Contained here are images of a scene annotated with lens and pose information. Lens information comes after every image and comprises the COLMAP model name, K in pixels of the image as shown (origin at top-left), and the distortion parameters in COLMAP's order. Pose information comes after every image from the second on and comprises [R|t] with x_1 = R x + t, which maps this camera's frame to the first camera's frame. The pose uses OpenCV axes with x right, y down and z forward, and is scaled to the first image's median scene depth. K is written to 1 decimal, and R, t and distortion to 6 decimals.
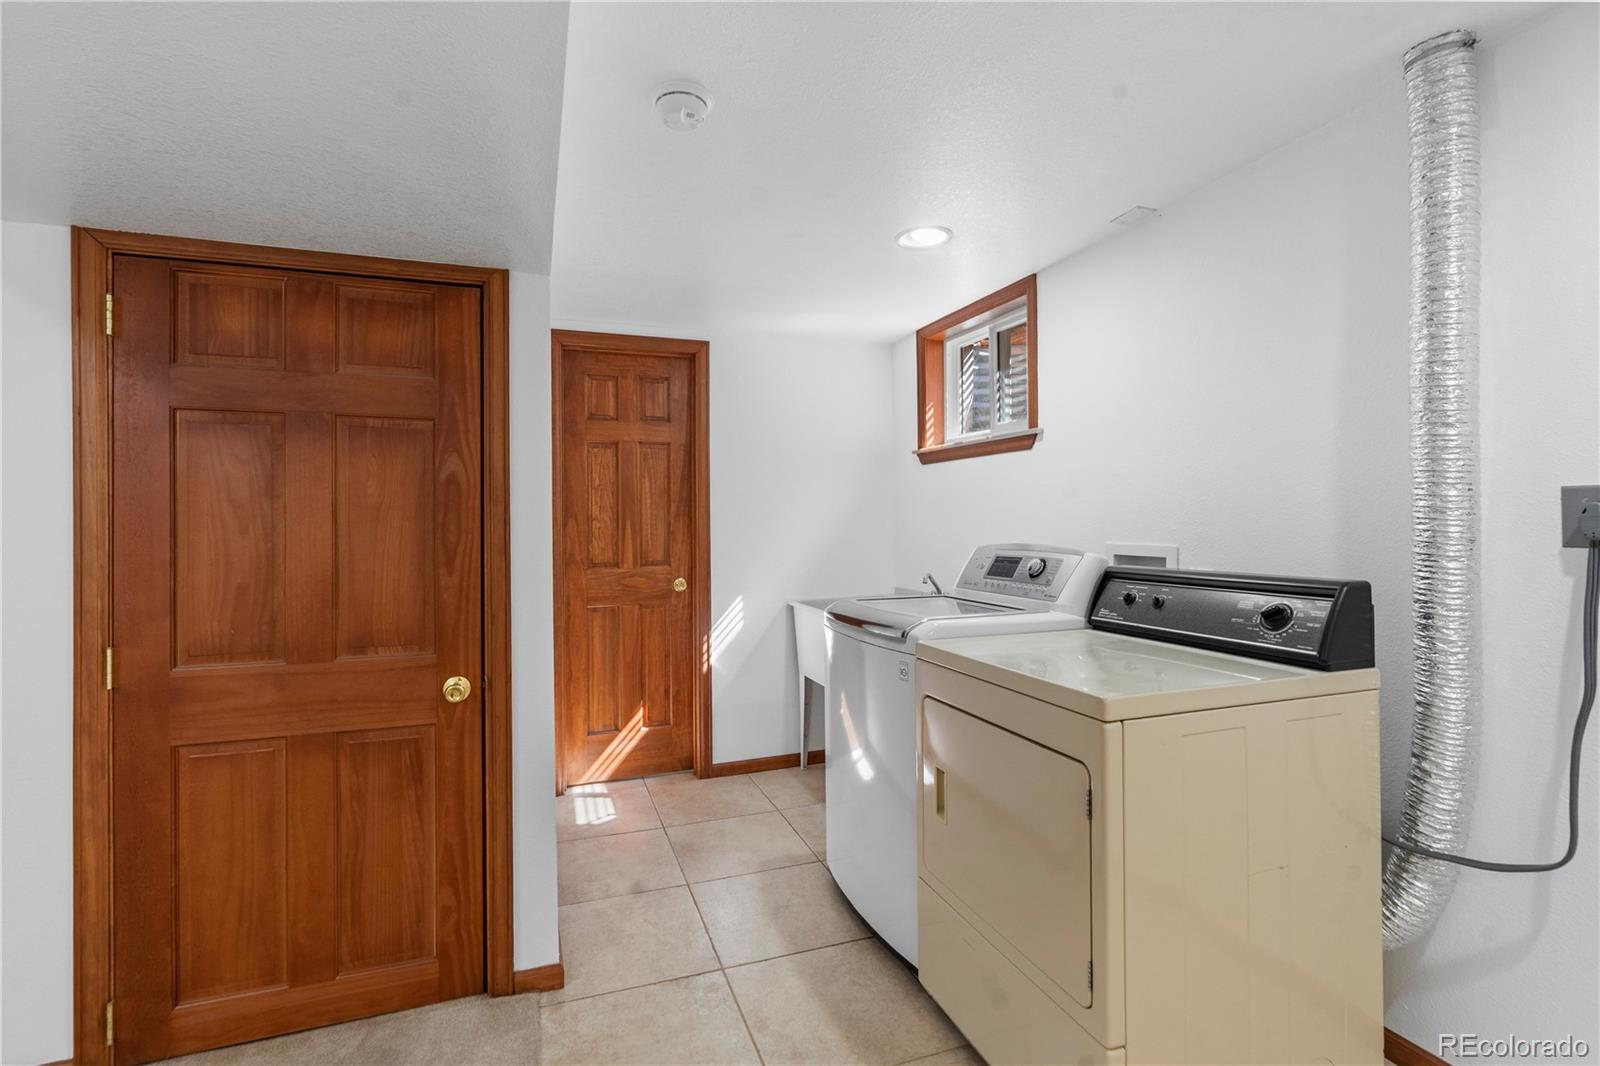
lens RADIAL K [[738.3, 0, 800.2], [0, 738.3, 524.4], [0, 0, 1]] dist [-0.002320, 0.000554]
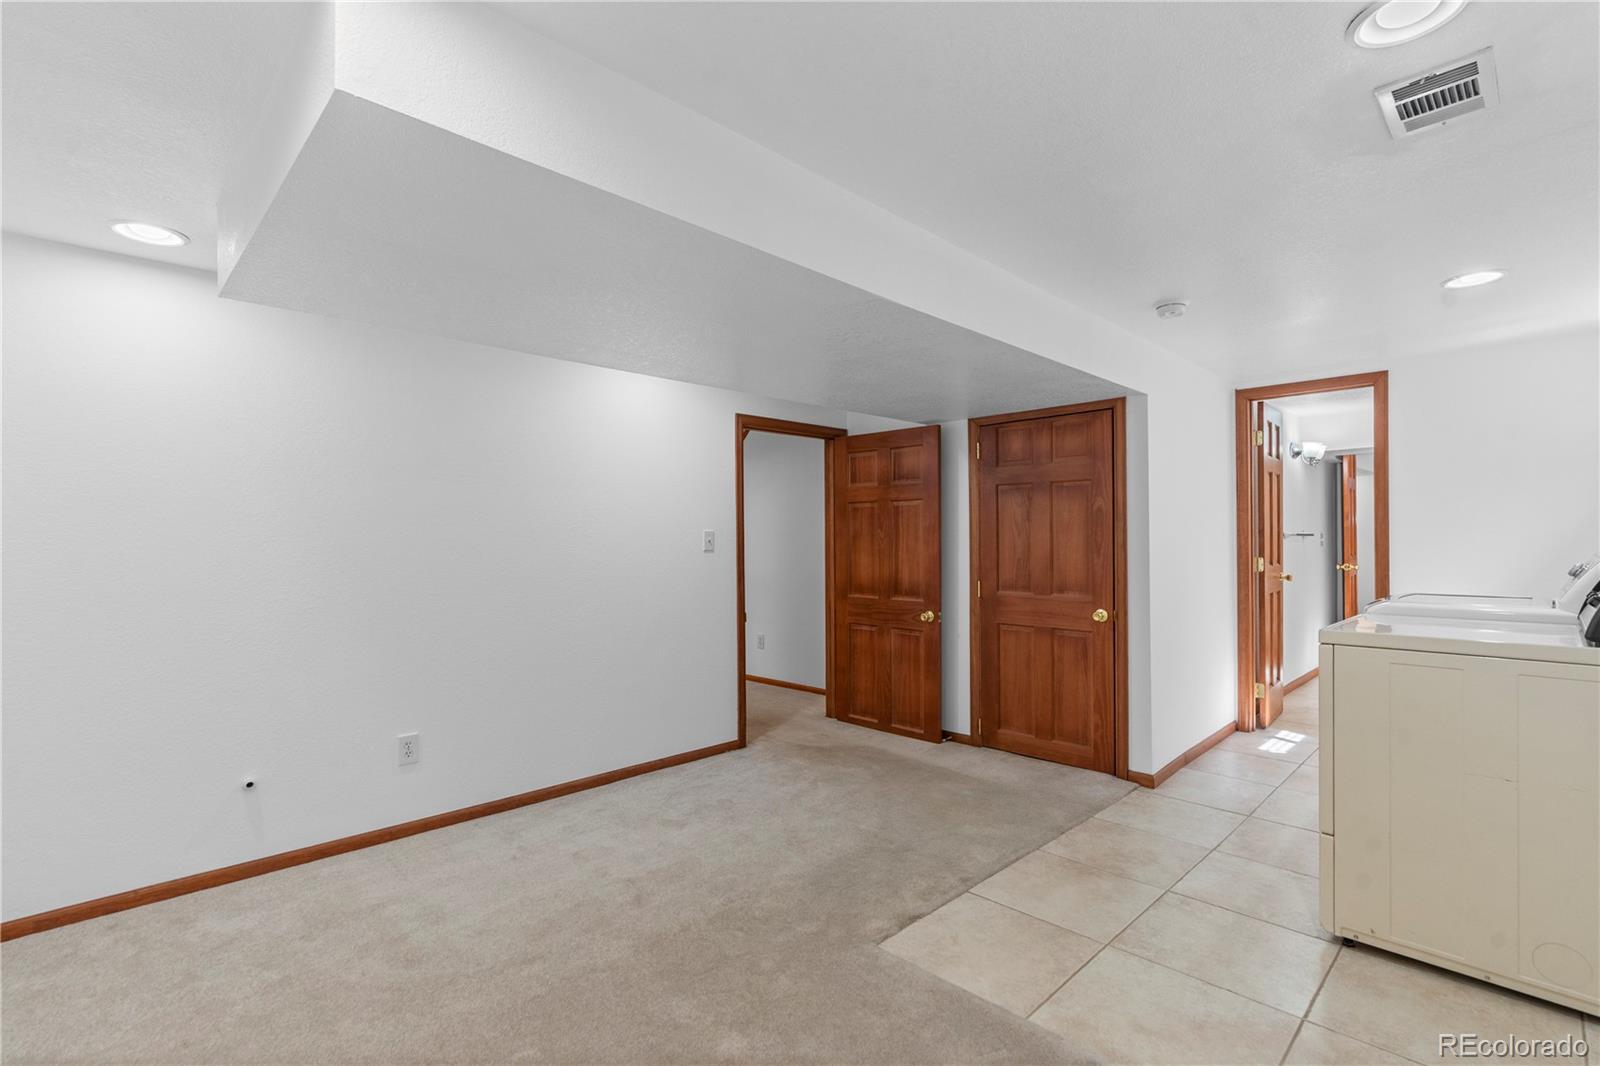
lens RADIAL K [[738.3, 0, 798.4], [0, 738.3, 530.6], [0, 0, 1]] dist [-0.002320, 0.000554]
pose [[0.409917, -0.001332, -0.912122, 1.069202], [0.008181, 0.999964, 0.002216, -0.016444], [0.912086, -0.008371, 0.409913, -0.582244]]
